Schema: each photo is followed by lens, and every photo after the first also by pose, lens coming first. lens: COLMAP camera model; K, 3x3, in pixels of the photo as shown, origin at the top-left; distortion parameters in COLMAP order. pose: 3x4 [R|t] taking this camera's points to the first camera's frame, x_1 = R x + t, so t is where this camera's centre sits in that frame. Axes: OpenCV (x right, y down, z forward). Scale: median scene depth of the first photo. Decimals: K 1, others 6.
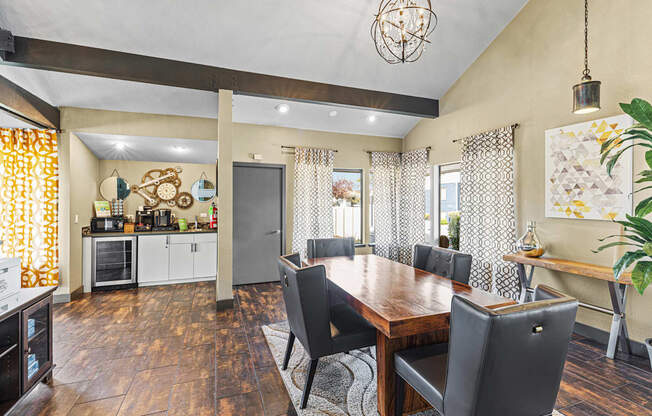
lens RADIAL K [[287.9, 0, 318.1], [0, 287.9, 204.9], [0, 0, 1]] dist [-0.002238, -0.000117]
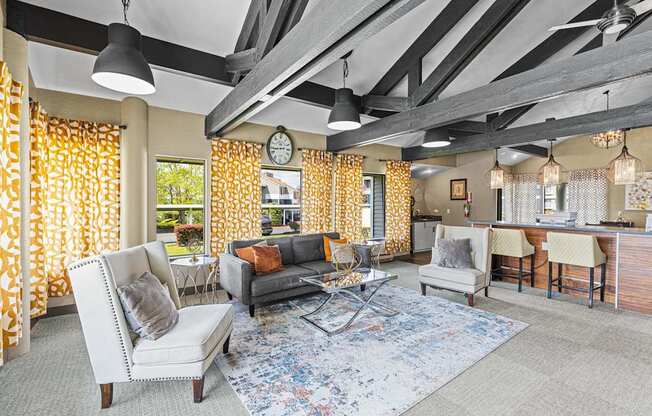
lens RADIAL K [[287.8, 0, 326.0], [0, 287.8, 208.0], [0, 0, 1]] dist [0.000656, 0.000050]
pose [[0.961383, -0.006458, 0.275138, -0.547604], [0.005257, 0.999973, 0.005104, 0.000135], [-0.275163, -0.003460, 0.961391, -0.142990]]
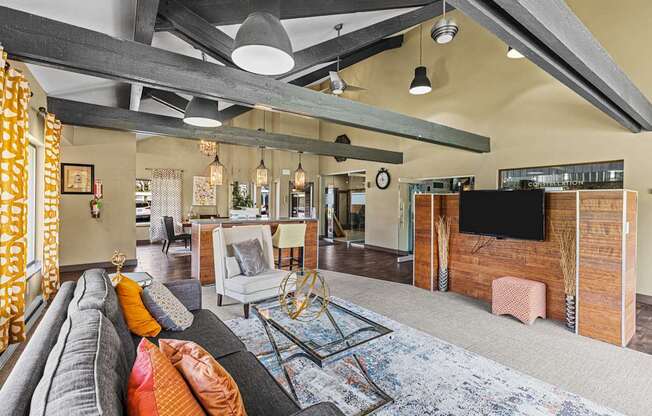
lens RADIAL K [[287.9, 0, 318.1], [0, 287.9, 204.9], [0, 0, 1]] dist [-0.002238, -0.000117]
pose [[-0.261473, -0.018026, 0.965042, -0.613614], [-0.002638, 0.999835, 0.017961, -0.004356], [-0.965207, 0.002150, -0.261478, 0.133170]]
